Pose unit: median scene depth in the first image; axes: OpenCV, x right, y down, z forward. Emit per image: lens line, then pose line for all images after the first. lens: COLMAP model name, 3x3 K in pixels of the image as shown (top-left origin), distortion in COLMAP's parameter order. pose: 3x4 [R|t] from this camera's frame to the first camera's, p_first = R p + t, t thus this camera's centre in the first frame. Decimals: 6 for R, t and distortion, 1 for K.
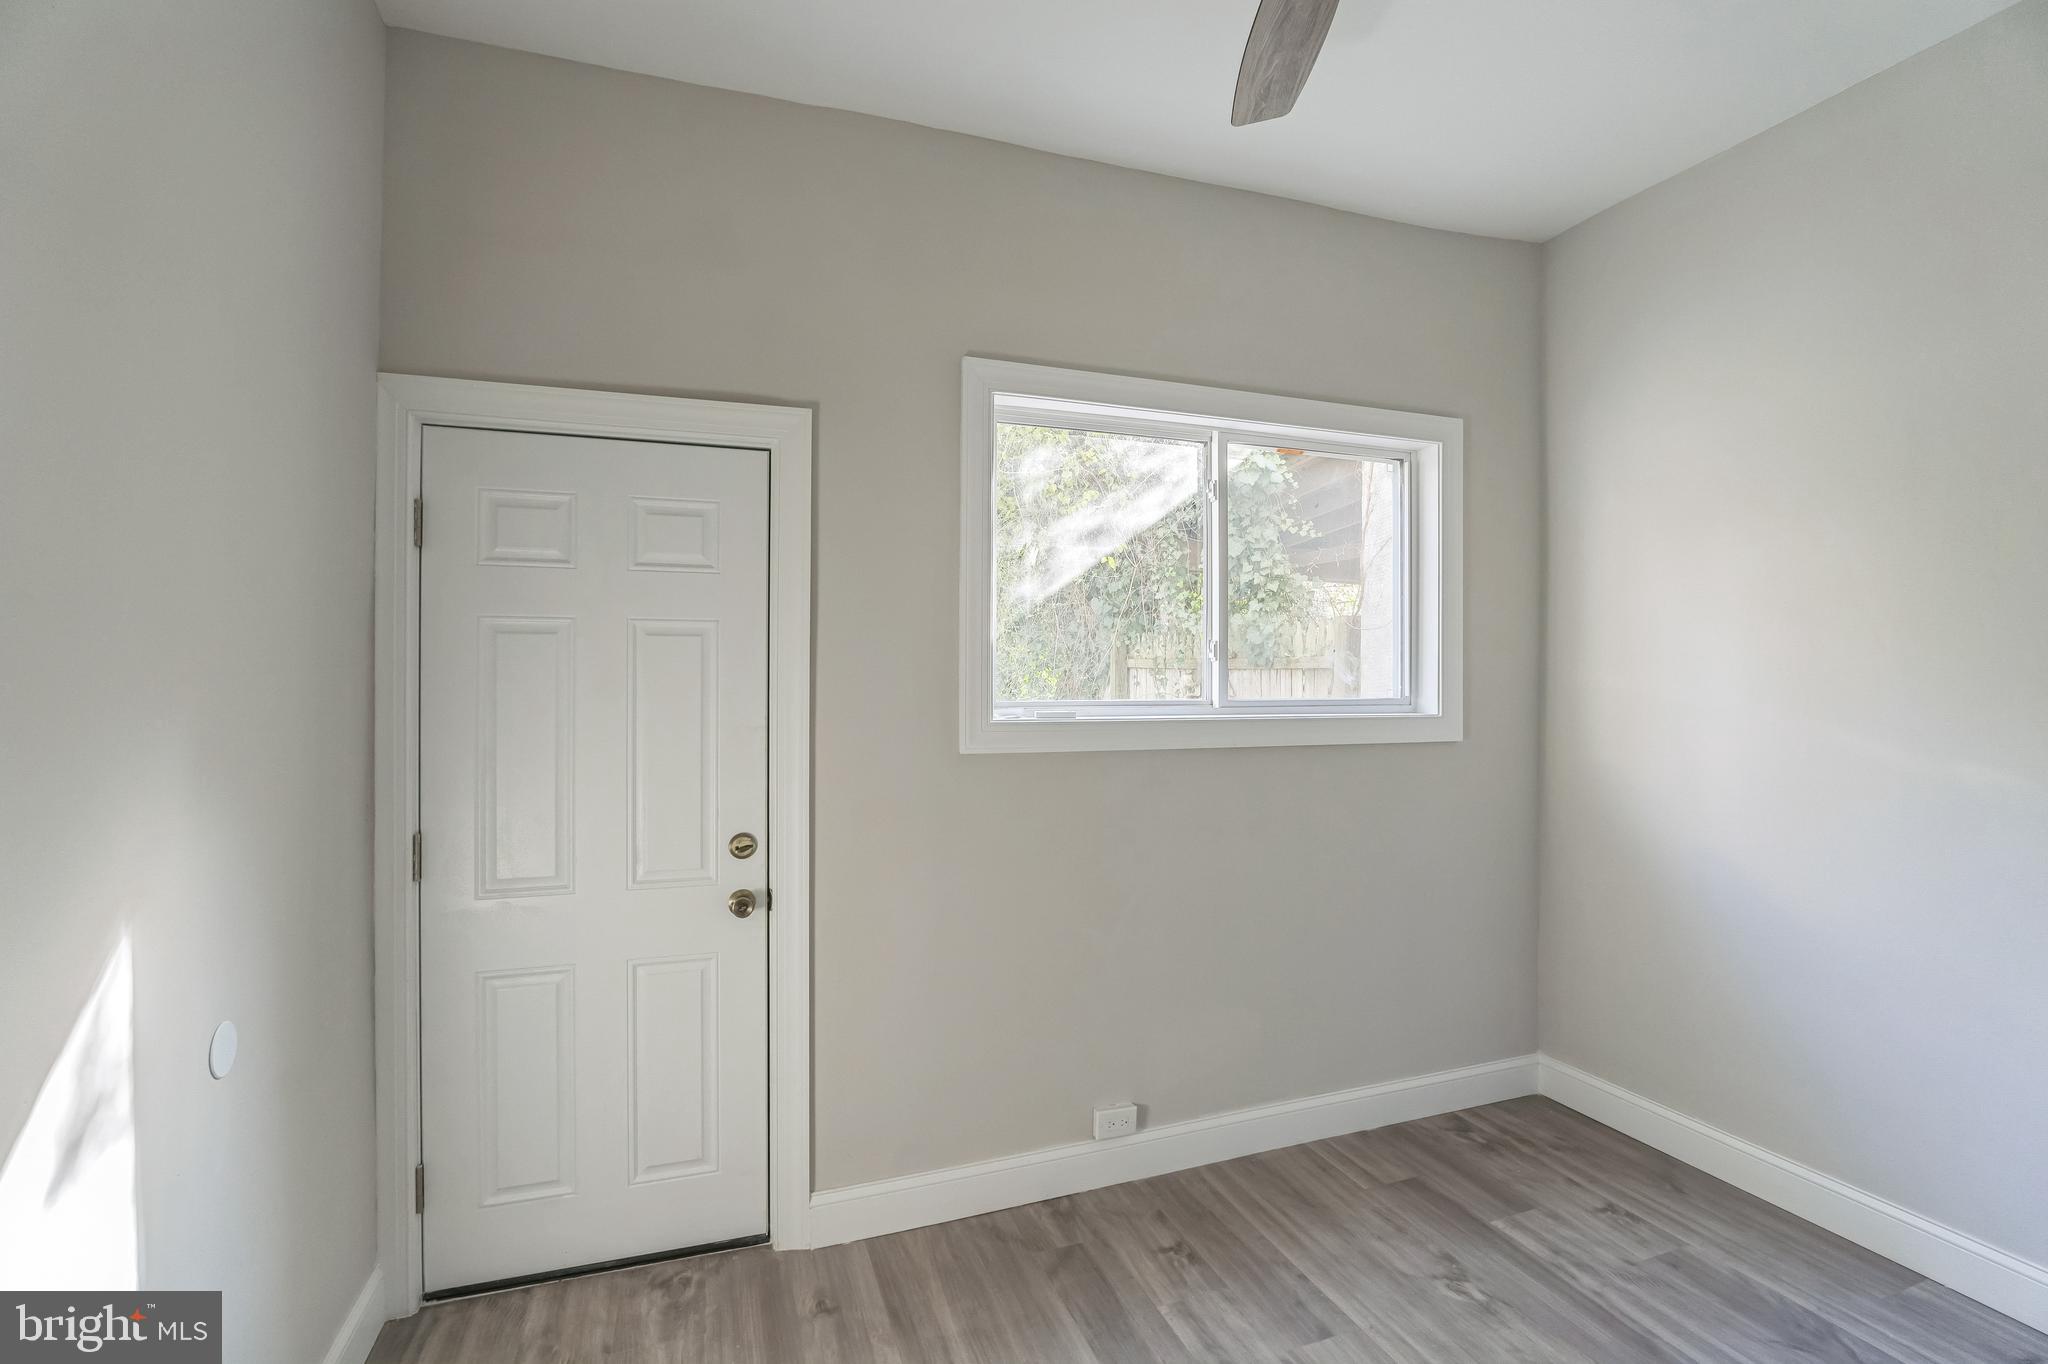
lens RADIAL K [[921.1, 0, 1022.5], [0, 921.1, 672.8], [0, 0, 1]] dist [-0.022975, 0.000199]
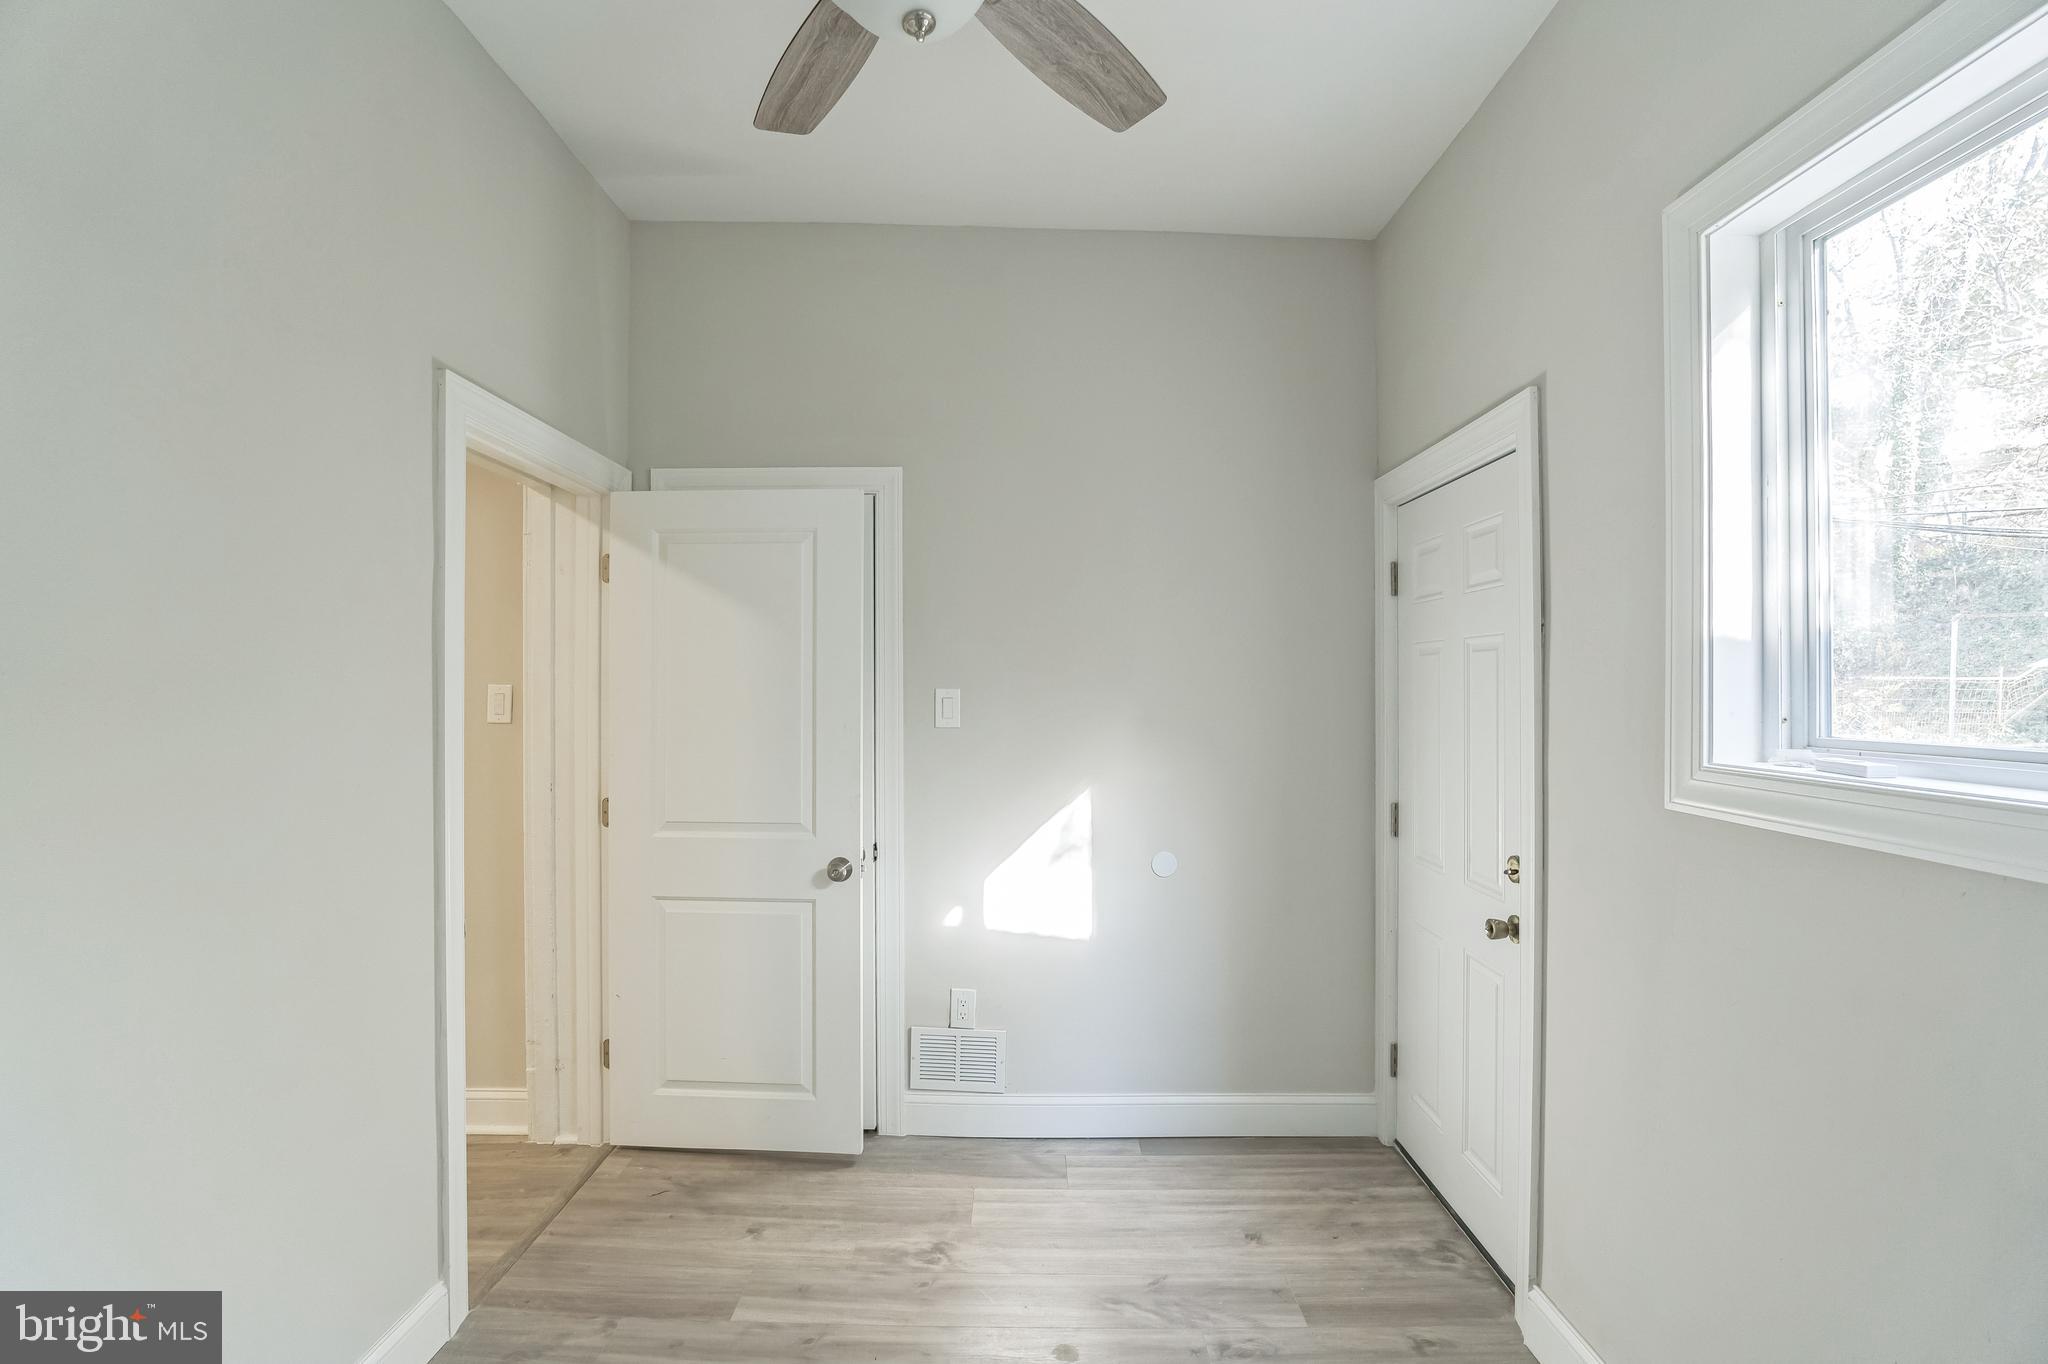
lens RADIAL K [[921.1, 0, 1022.5], [0, 921.1, 672.8], [0, 0, 1]] dist [-0.022975, 0.000199]
pose [[-0.334059, -0.010291, -0.942496, 0.833078], [0.001320, 0.999934, -0.011385, -0.004595], [0.942551, -0.005047, -0.334023, 0.920505]]
